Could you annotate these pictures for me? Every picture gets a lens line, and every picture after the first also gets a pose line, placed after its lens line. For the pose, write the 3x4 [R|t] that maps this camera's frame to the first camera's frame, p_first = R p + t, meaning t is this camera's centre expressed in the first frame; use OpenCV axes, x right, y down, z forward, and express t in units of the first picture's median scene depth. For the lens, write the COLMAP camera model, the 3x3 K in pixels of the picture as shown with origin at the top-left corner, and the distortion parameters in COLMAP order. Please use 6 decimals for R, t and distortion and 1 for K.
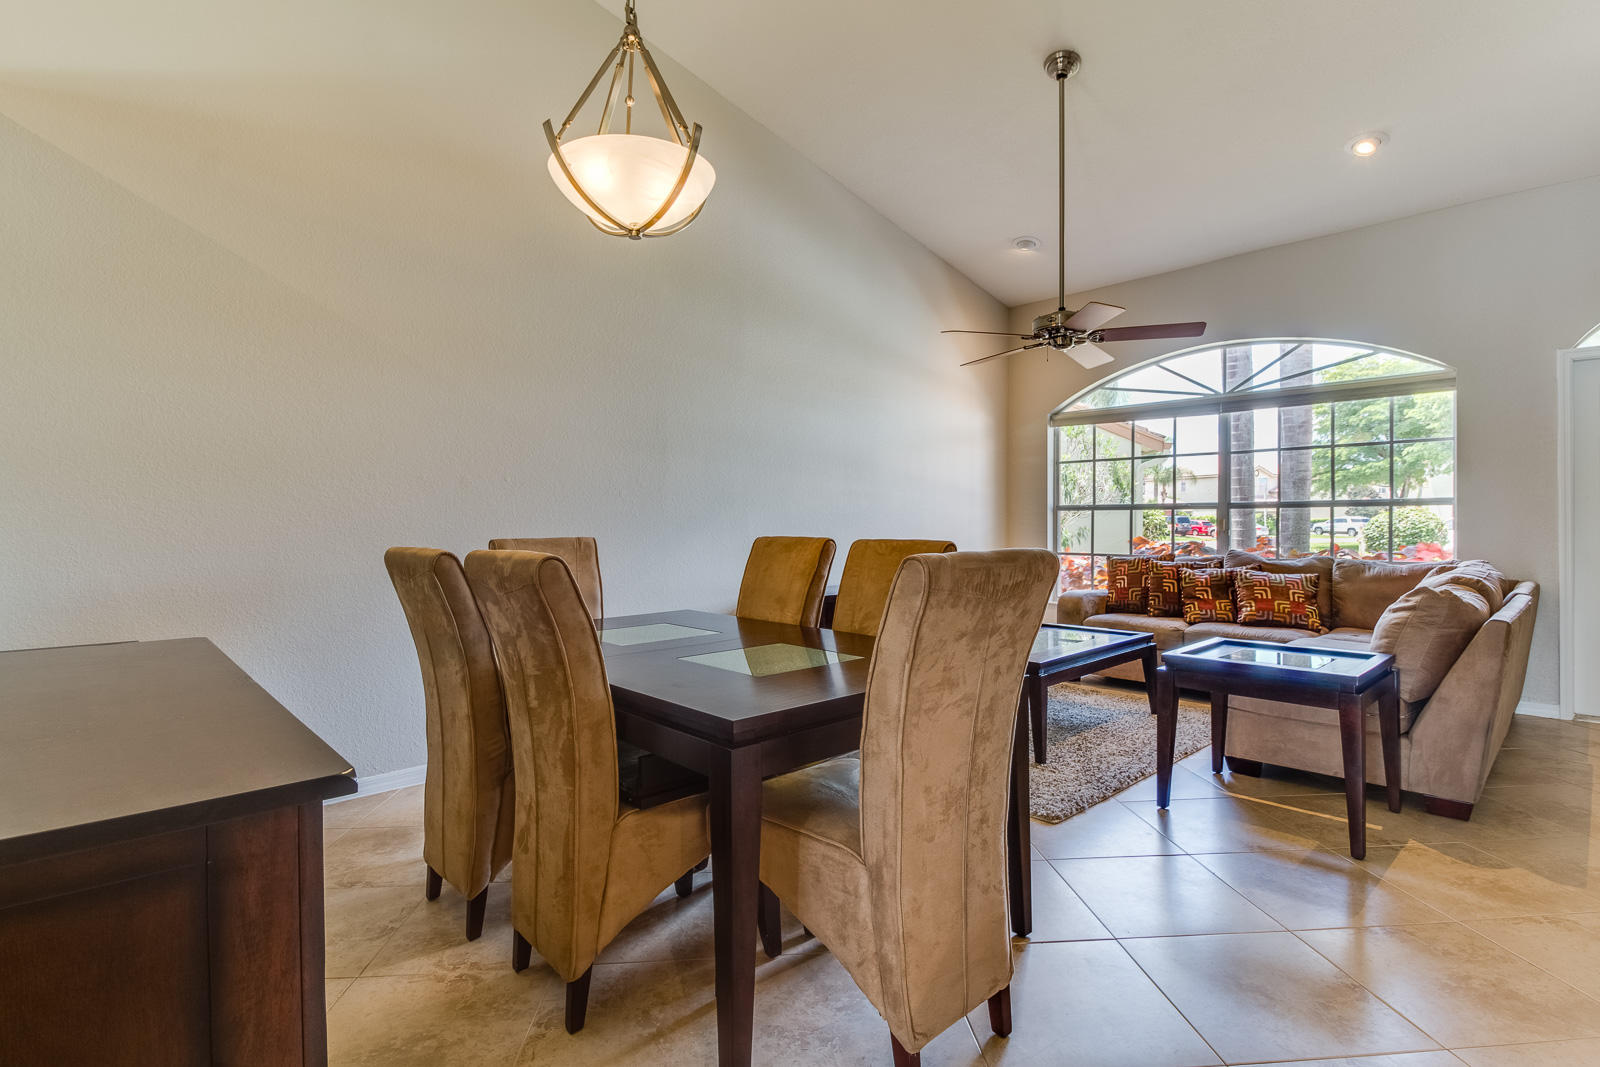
lens RADIAL K [[780.4, 0, 805.4], [0, 780.4, 526.5], [0, 0, 1]] dist [-0.004418, -0.000584]
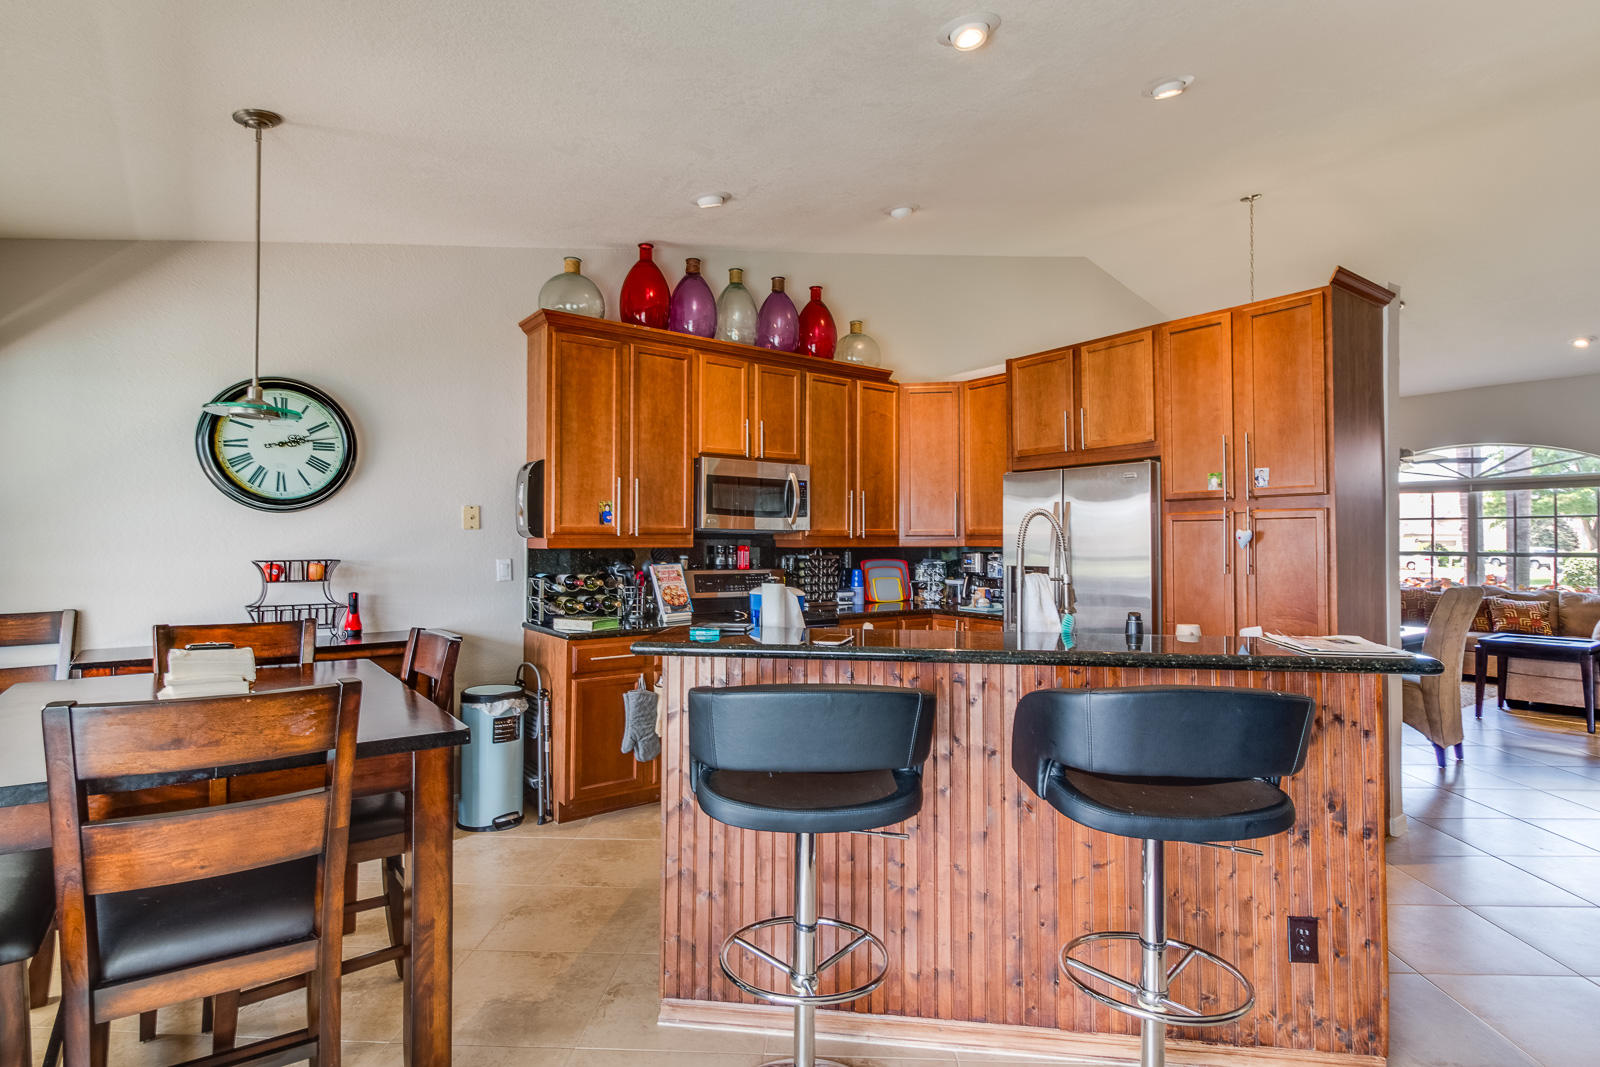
lens RADIAL K [[826.9, 0, 833.0], [0, 826.9, 530.2], [0, 0, 1]] dist [0.005271, 0.000733]
pose [[0.996189, 0.007883, -0.086866, -0.608758], [-0.009938, 0.999680, -0.023256, -0.028288], [0.086655, 0.024030, 0.995949, -0.762720]]
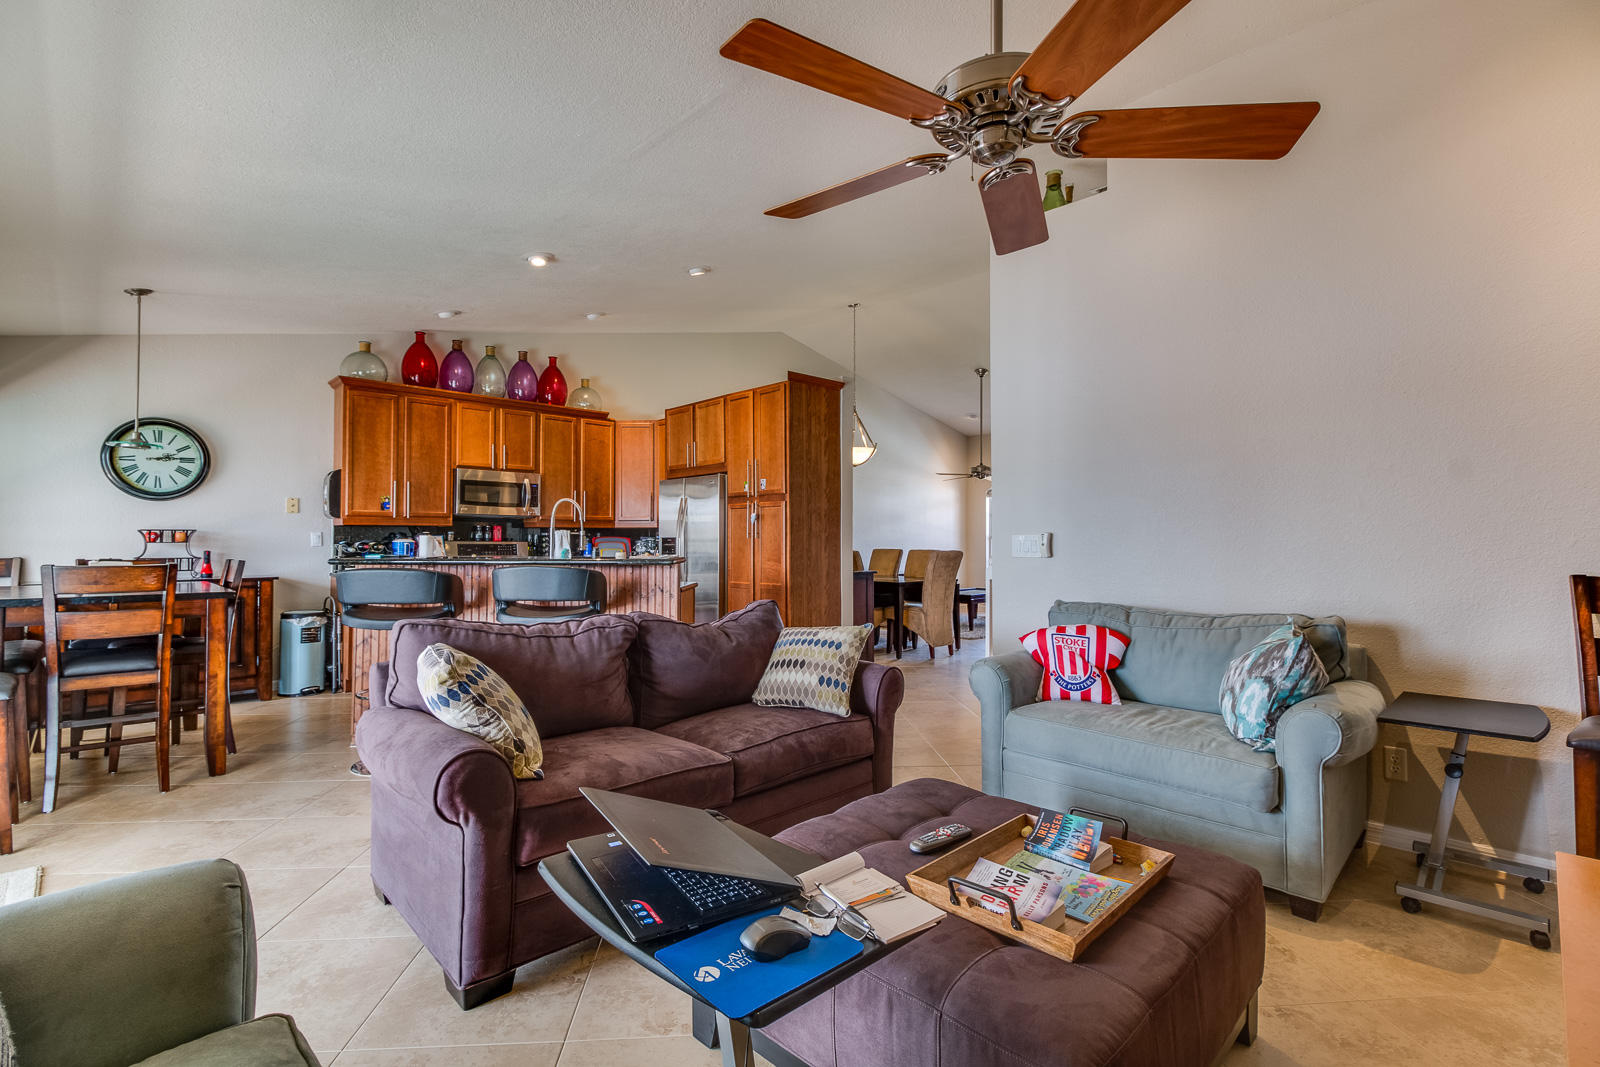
lens RADIAL K [[736.1, 0, 827.3], [0, 736.1, 525.0], [0, 0, 1]] dist [0.011104, -0.008322]
pose [[0.999147, 0.008074, 0.040500, -0.234174], [-0.006849, 0.999517, -0.030303, 0.004652], [-0.040726, 0.030000, 0.998720, -1.180197]]
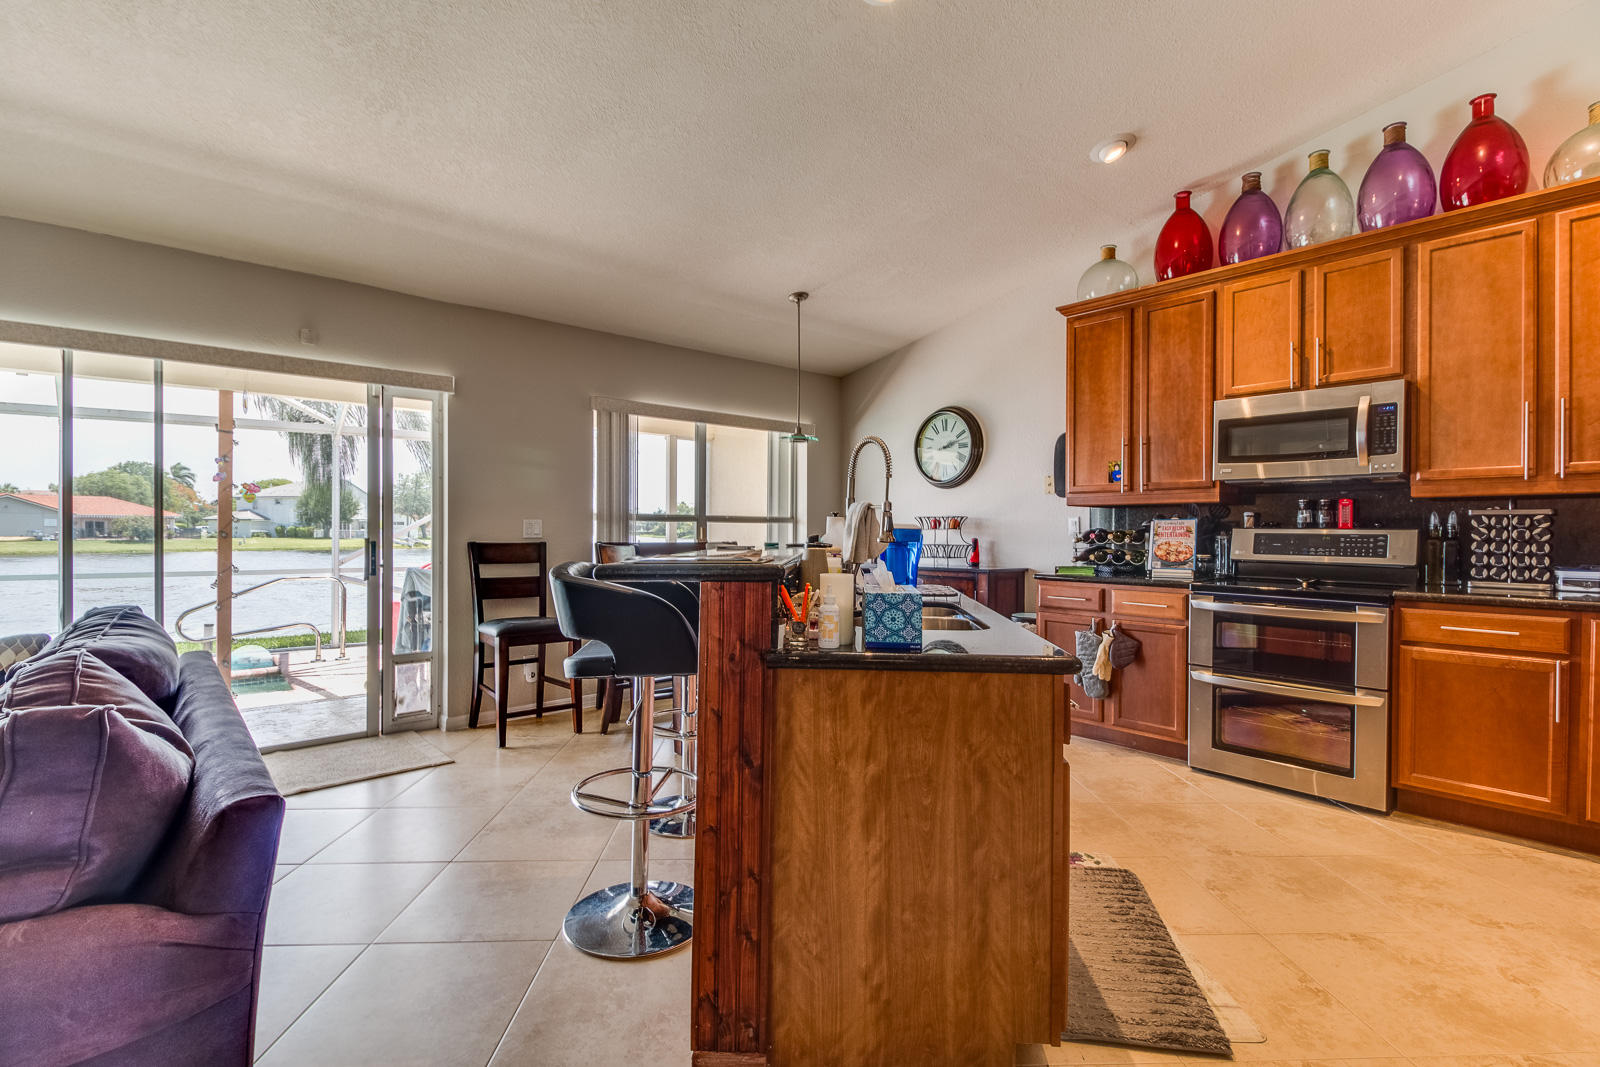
lens RADIAL K [[736.1, 0, 799.2], [0, 736.1, 534.7], [0, 0, 1]] dist [0.011104, -0.008322]
pose [[-0.040417, 0.014579, -0.999077, -0.065710], [-0.008789, 0.999850, 0.014946, -0.002254], [0.999144, 0.009385, -0.040283, -0.244534]]
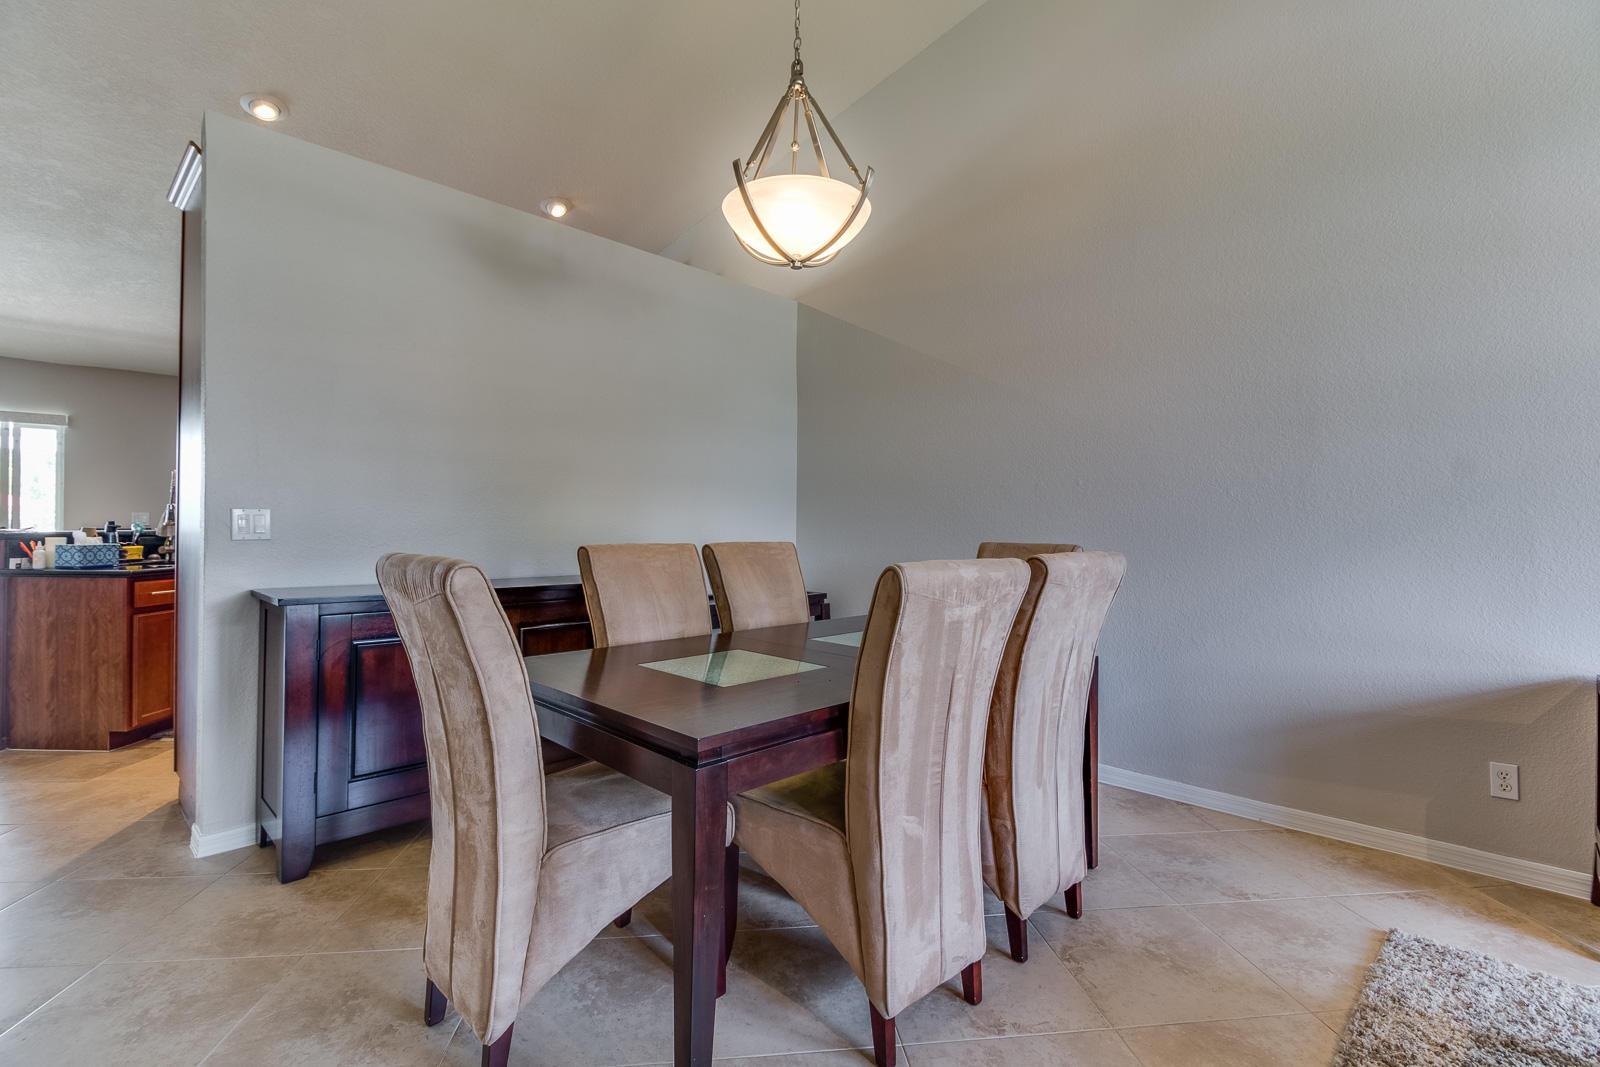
lens RADIAL K [[736.1, 0, 799.0], [0, 736.1, 530.1], [0, 0, 1]] dist [0.011104, -0.008322]
pose [[0.044926, 0.013742, -0.998896, 0.358884], [-0.013826, 0.999818, 0.013132, -0.007460], [0.998895, 0.013220, 0.045108, 0.433169]]
